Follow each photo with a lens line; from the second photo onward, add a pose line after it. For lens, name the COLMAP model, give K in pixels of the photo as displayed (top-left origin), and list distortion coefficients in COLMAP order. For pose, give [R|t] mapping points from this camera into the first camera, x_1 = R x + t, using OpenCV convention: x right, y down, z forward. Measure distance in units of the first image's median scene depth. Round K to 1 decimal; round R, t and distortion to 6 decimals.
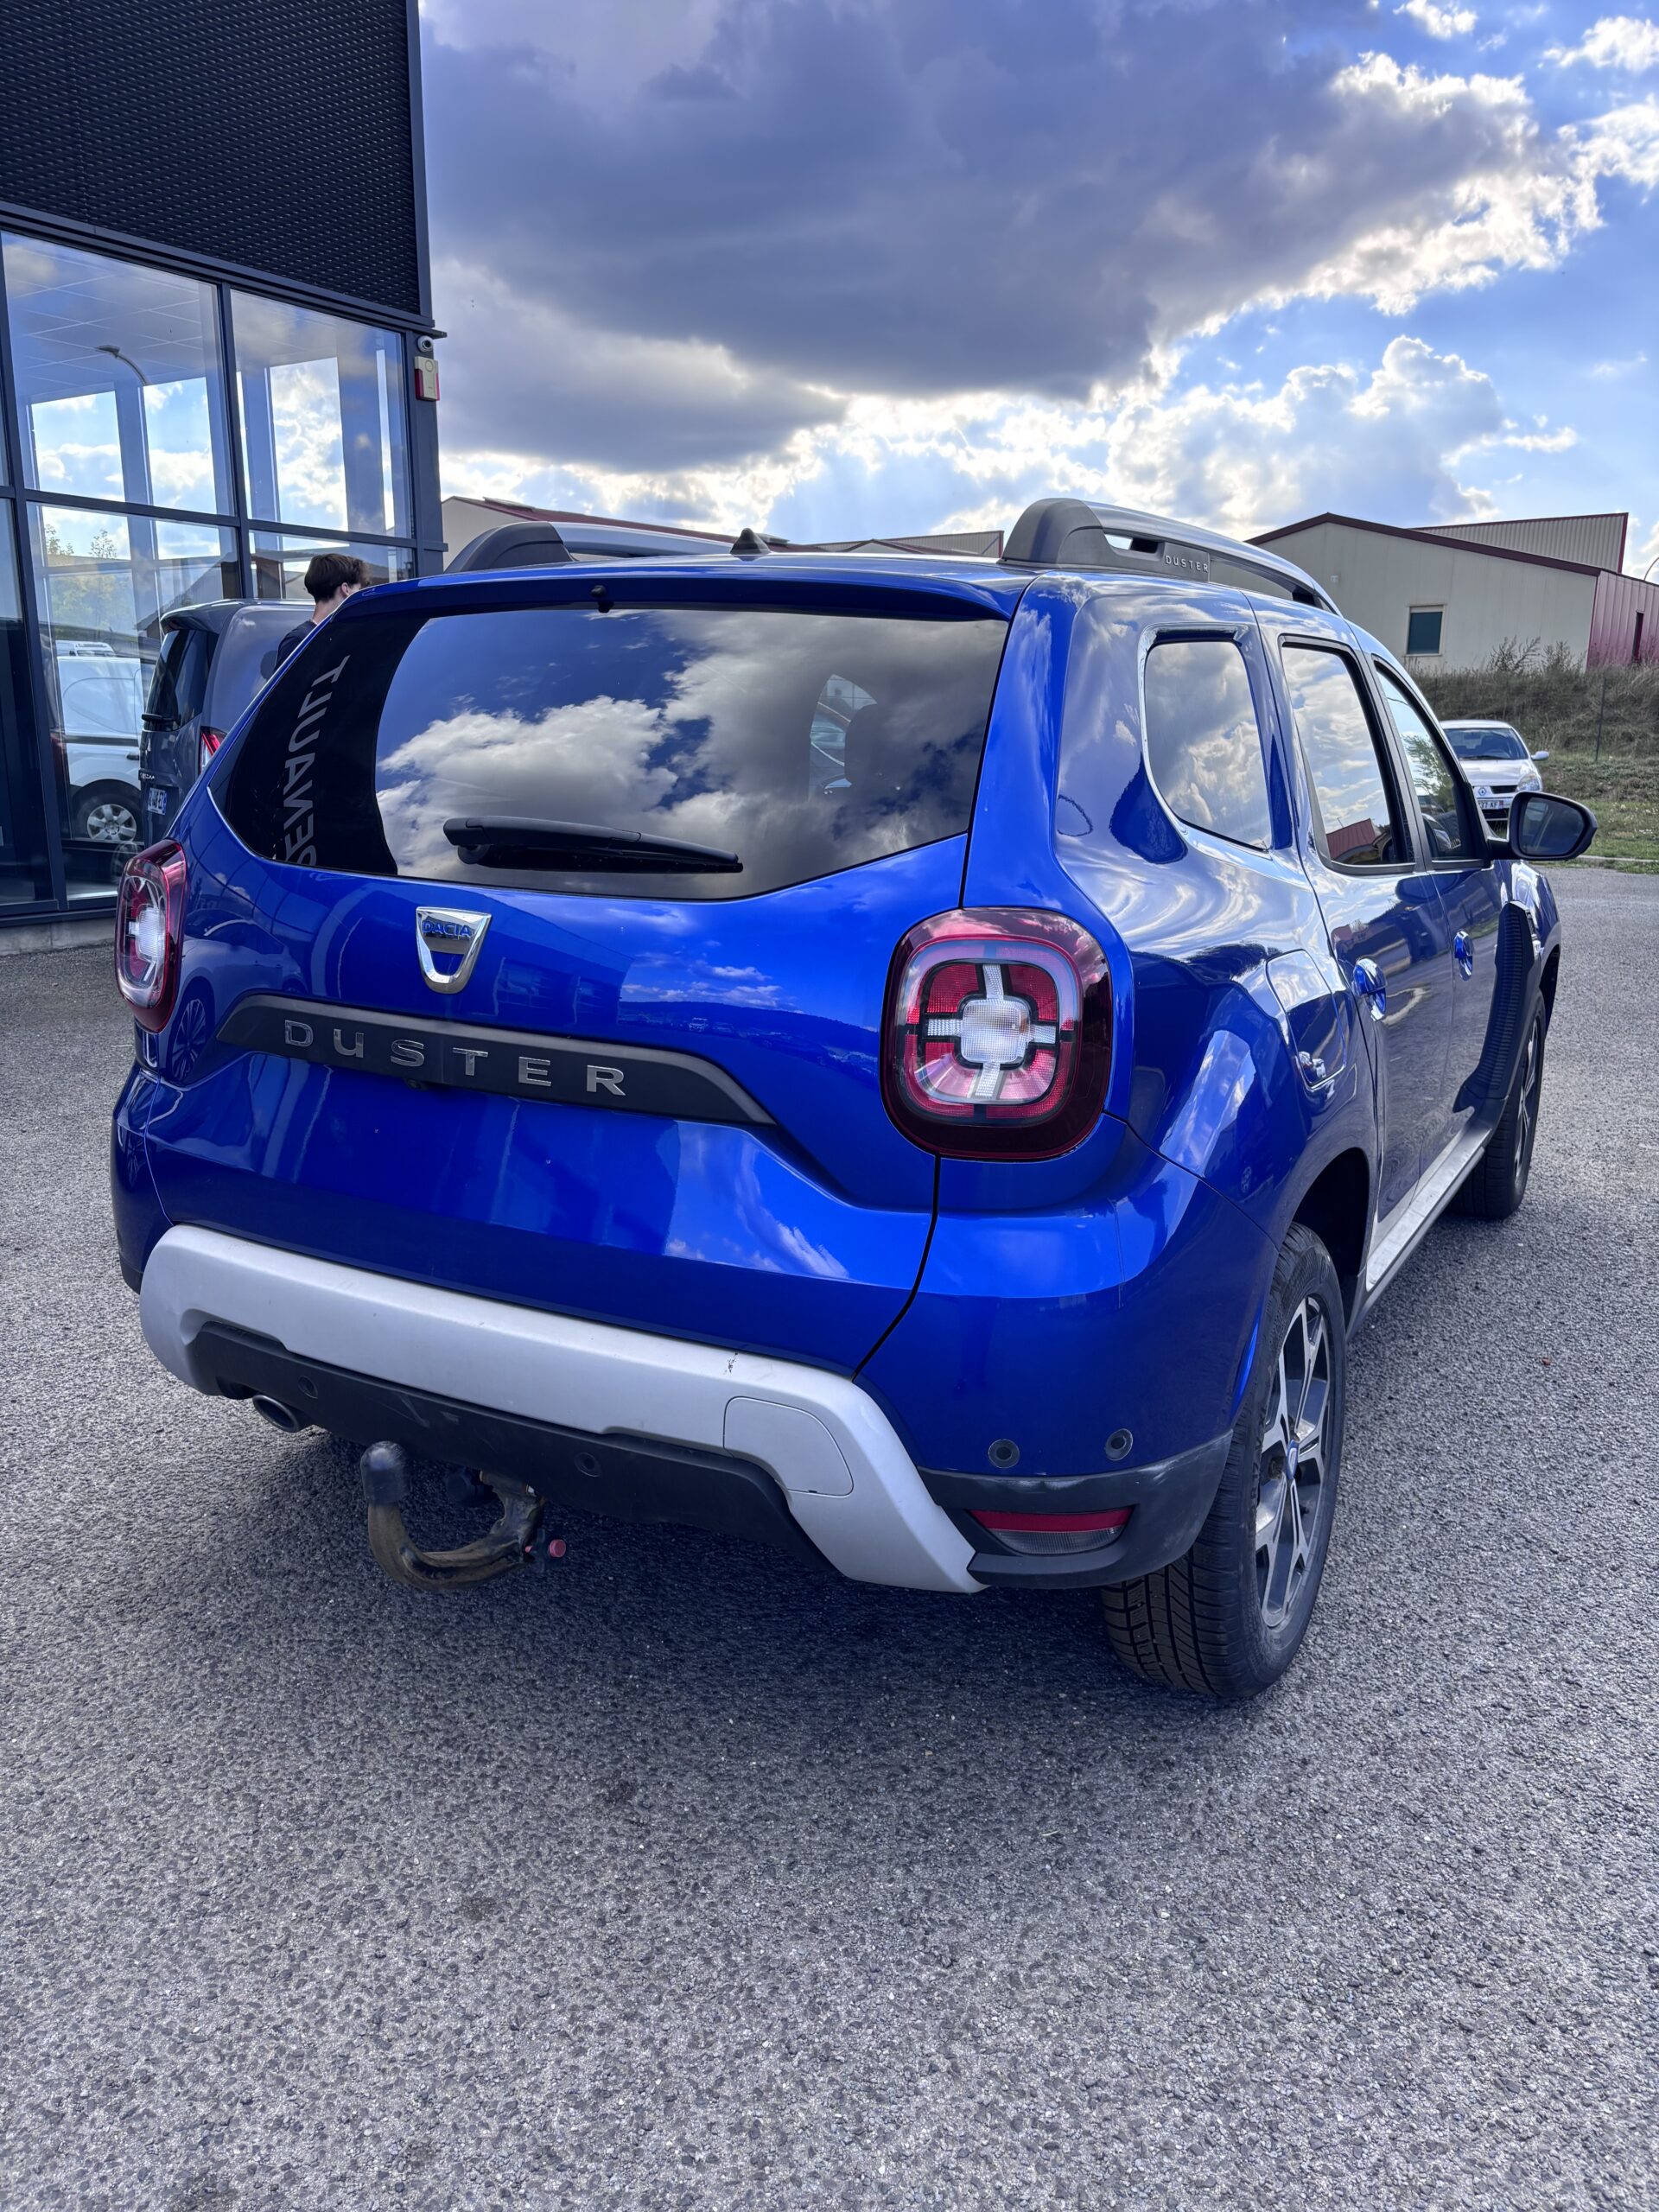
lens RADIAL K [[1715.7, 0, 811.1], [0, 1715.7, 1098.0], [0, 0, 1]] dist [0.057445, -0.062340]
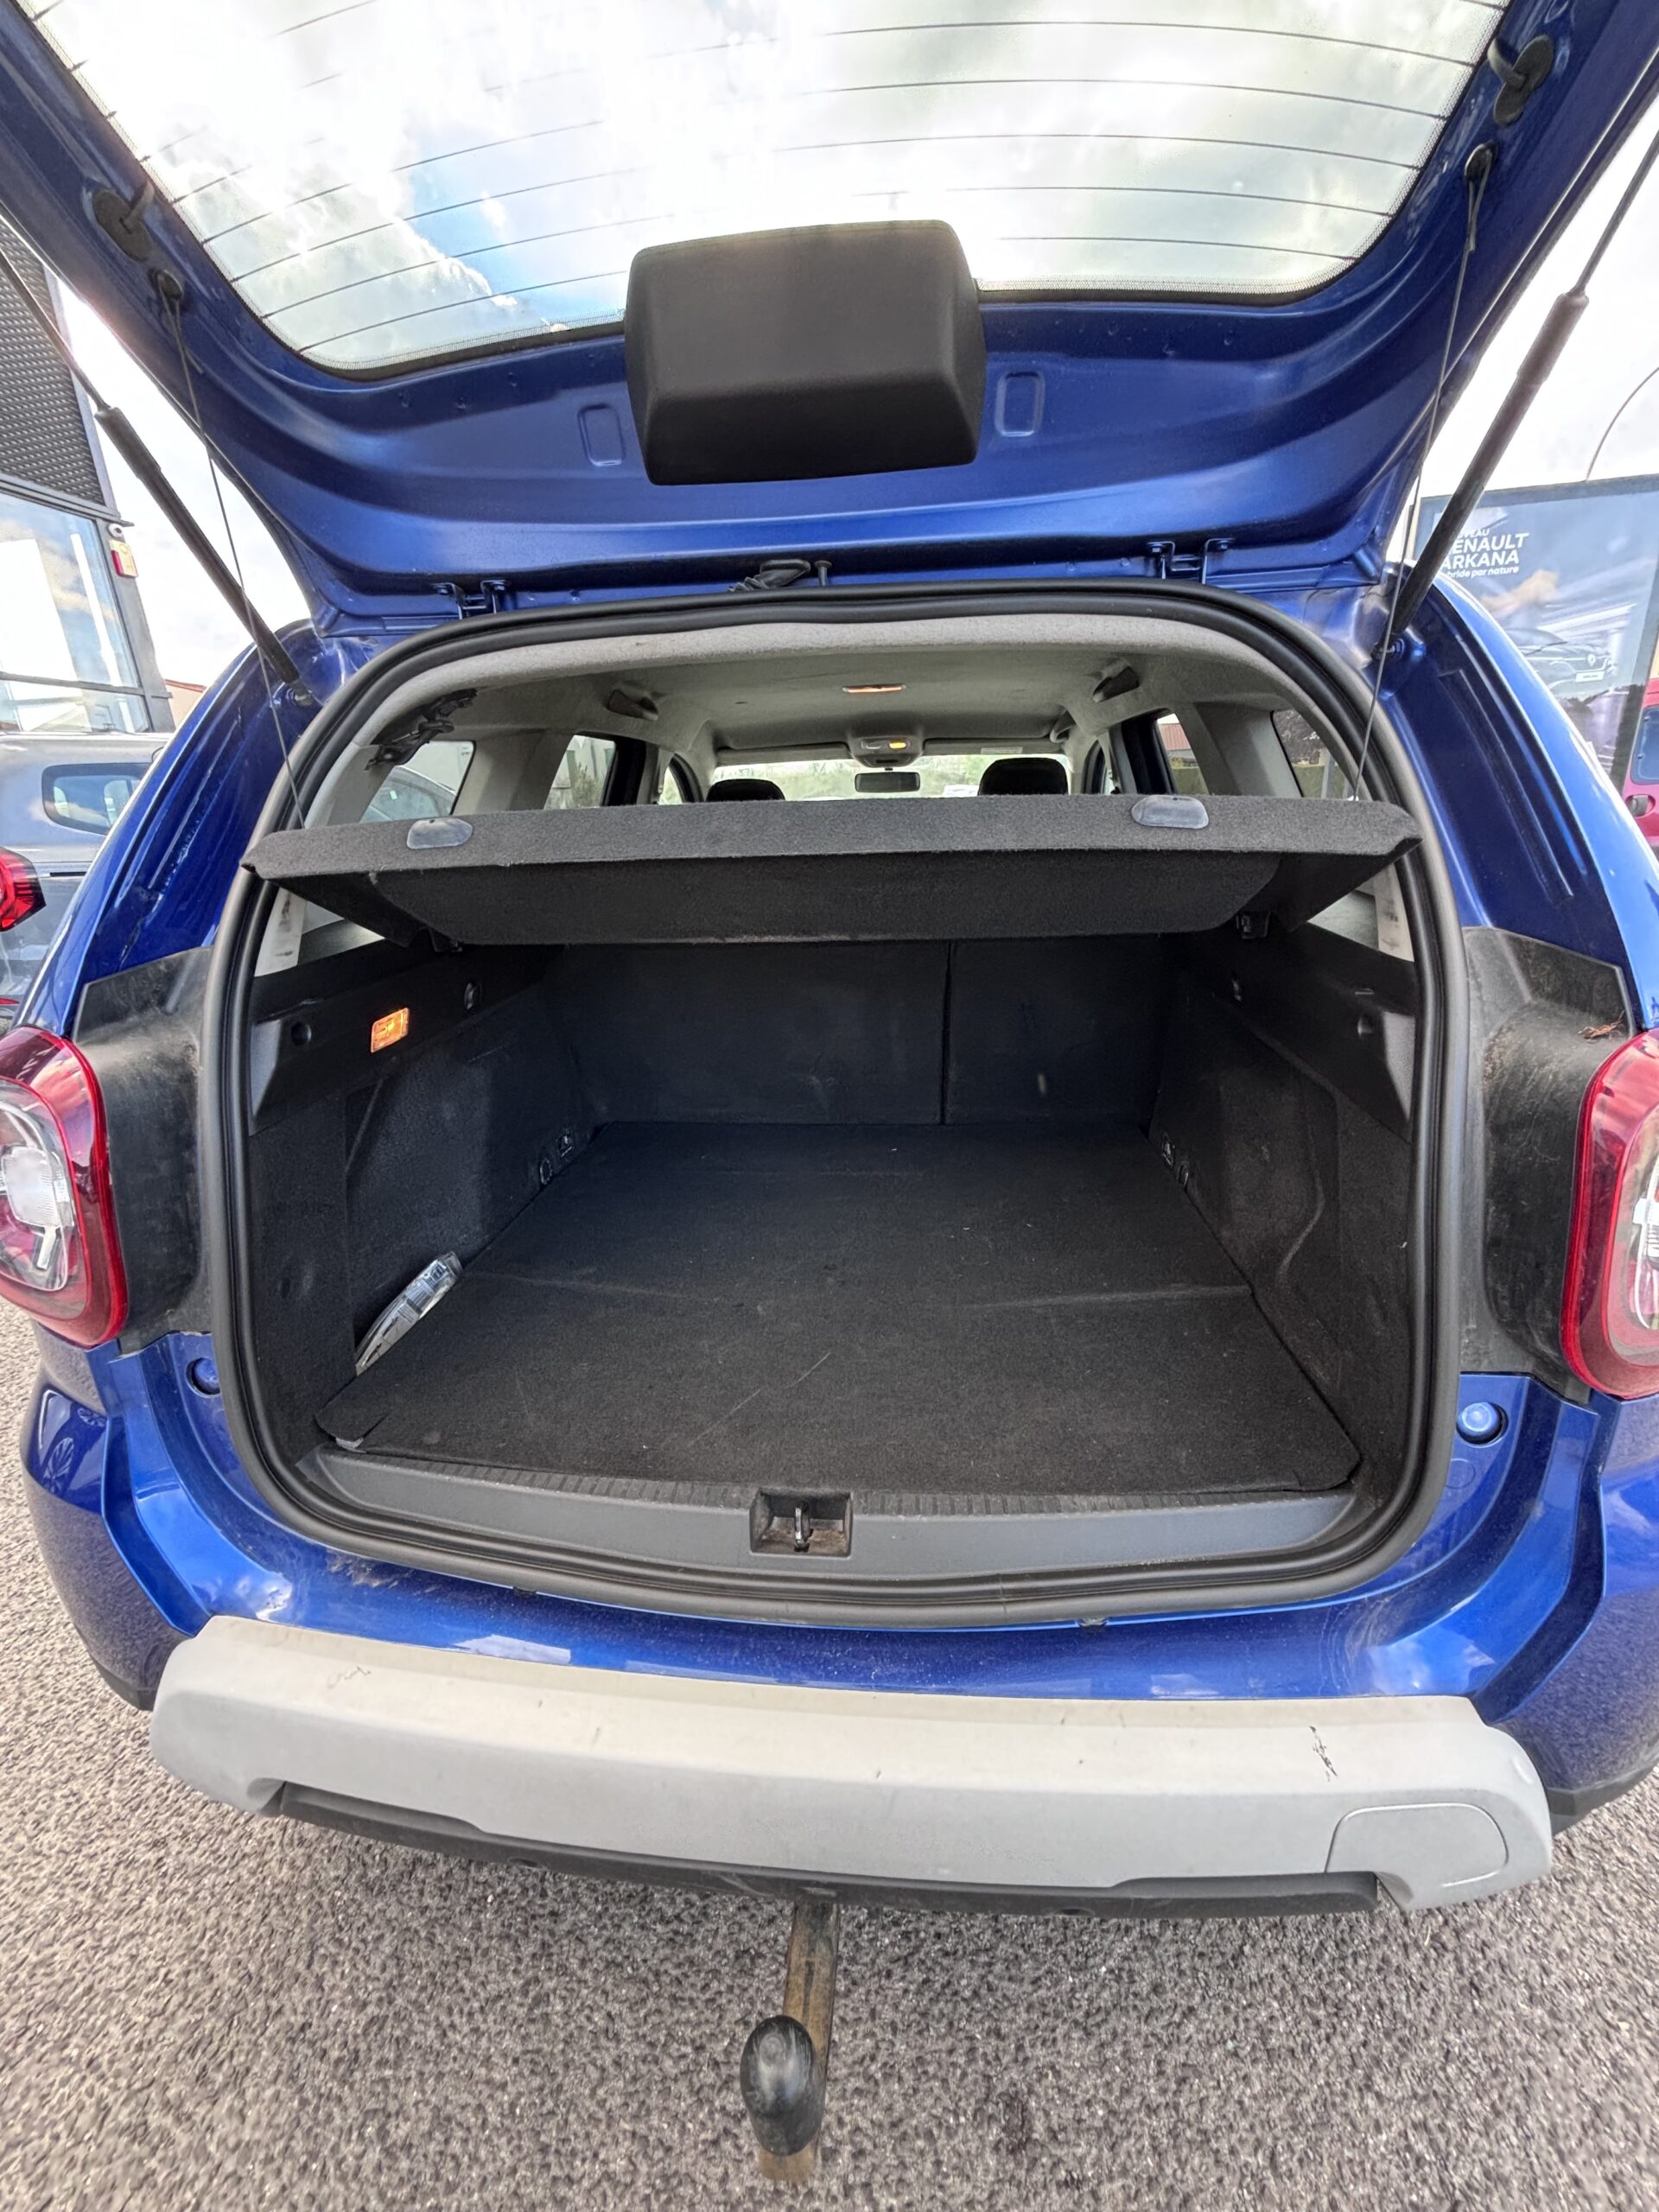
lens RADIAL K [[893.4, 0, 818.4], [0, 893.4, 1096.1], [0, 0, 1]] dist [0.001681, -0.000760]
pose [[0.911841, -0.172600, 0.372498, -0.248138], [0.136426, 0.983159, 0.121596, -0.132063], [-0.387212, -0.060057, 0.920033, 0.621333]]
